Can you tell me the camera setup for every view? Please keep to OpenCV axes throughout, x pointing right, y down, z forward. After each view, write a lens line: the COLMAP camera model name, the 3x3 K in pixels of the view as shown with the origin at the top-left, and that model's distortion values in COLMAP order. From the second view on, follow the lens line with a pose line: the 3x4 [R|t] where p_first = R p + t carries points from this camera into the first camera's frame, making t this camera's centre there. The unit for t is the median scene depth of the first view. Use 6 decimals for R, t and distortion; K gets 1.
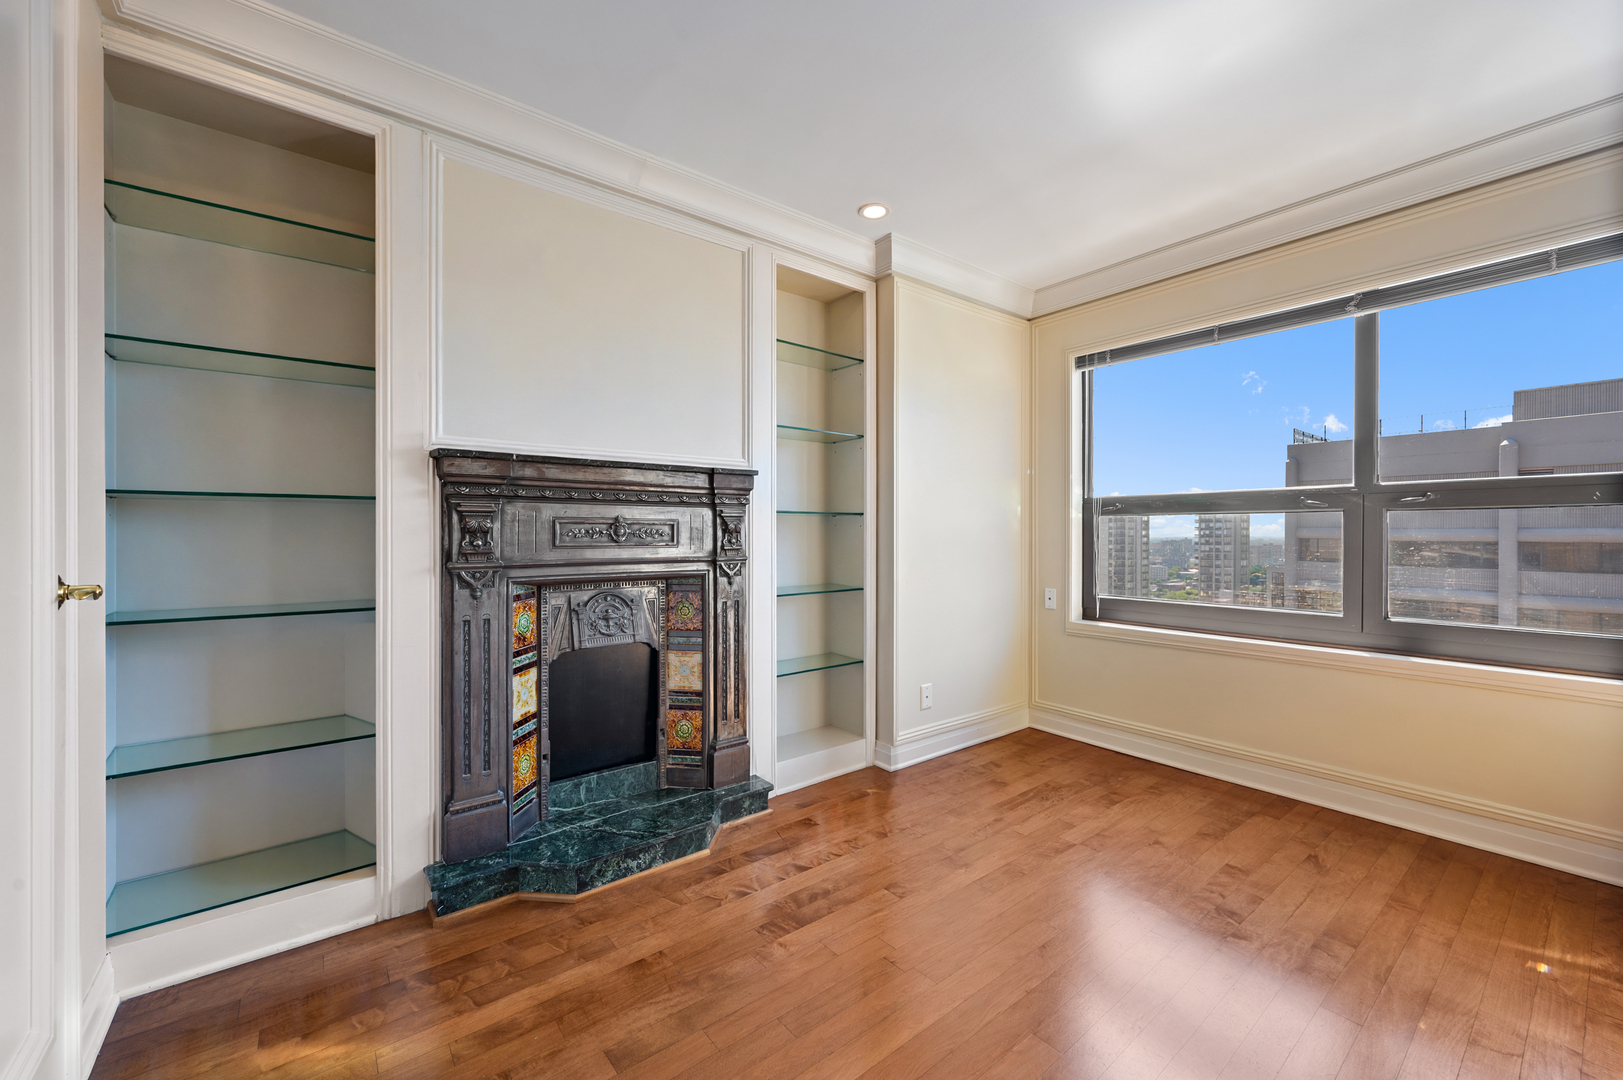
lens RADIAL K [[635.6, 0, 807.9], [0, 635.6, 538.2], [0, 0, 1]] dist [-0.002369, -0.000557]
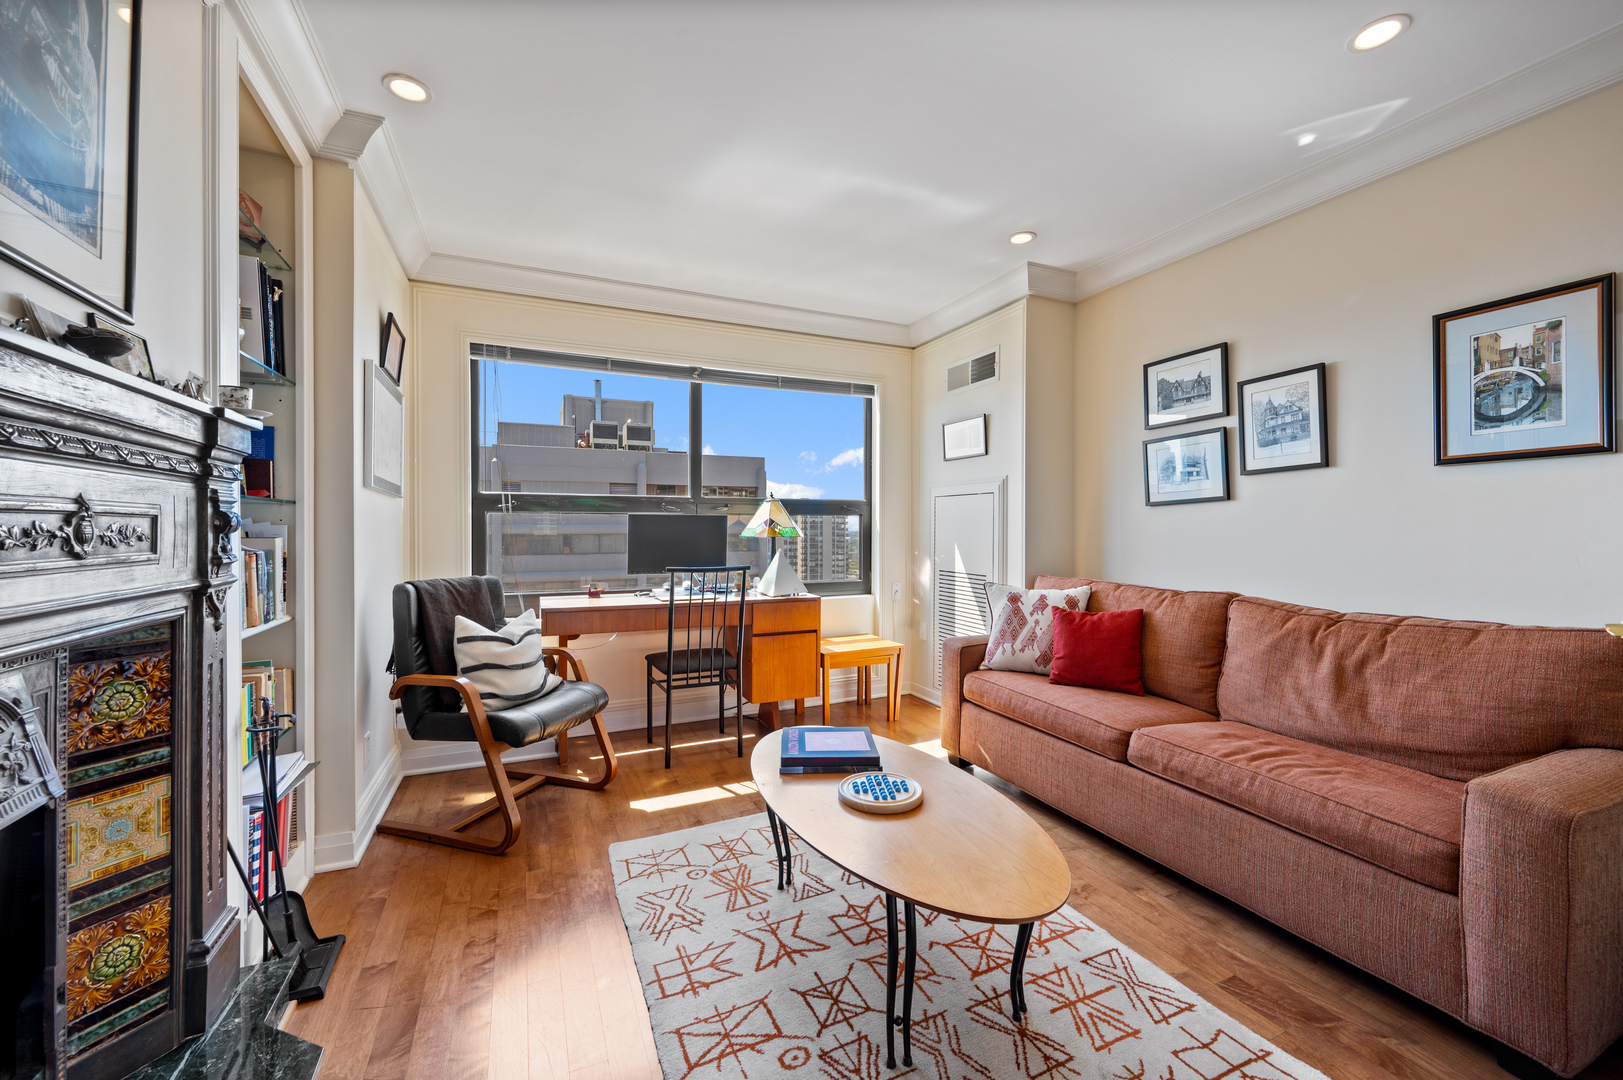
lens RADIAL K [[635.6, 0, 817.3], [0, 635.6, 528.0], [0, 0, 1]] dist [-0.002369, -0.000557]
pose [[0.241077, 0.001054, 0.970505, -0.521518], [0.004911, 0.999985, -0.002306, -0.008467], [-0.970494, 0.005322, 0.241068, 0.393195]]
